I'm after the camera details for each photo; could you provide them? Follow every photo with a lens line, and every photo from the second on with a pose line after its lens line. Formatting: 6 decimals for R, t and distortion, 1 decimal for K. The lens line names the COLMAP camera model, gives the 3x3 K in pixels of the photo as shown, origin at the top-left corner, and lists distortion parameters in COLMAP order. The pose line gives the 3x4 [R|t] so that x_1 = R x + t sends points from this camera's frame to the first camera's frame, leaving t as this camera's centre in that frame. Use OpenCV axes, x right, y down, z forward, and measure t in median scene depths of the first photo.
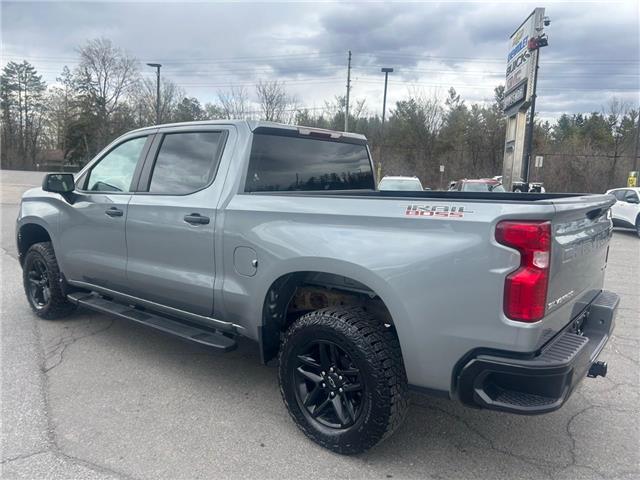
lens RADIAL K [[494.4, 0, 351.6], [0, 494.4, 234.0], [0, 0, 1]] dist [0.039293, -0.031746]
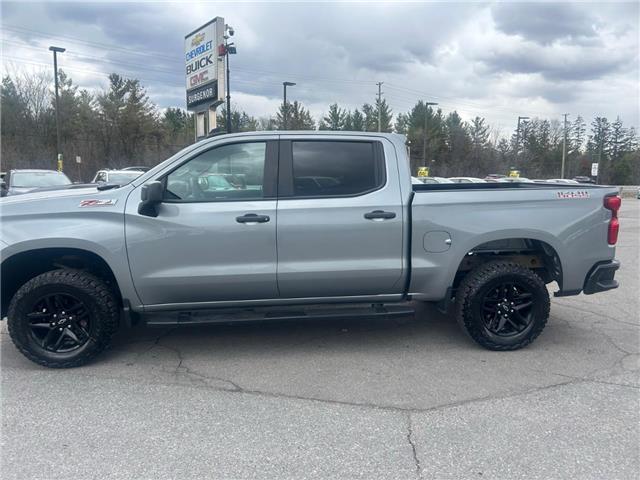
lens RADIAL K [[494.4, 0, 320.4], [0, 494.4, 236.3], [0, 0, 1]] dist [0.039293, -0.031746]
pose [[0.705591, -0.114843, 0.699251, -0.309179], [0.095904, 0.993177, 0.066344, -0.017714], [-0.702099, 0.020249, 0.711791, 0.058350]]
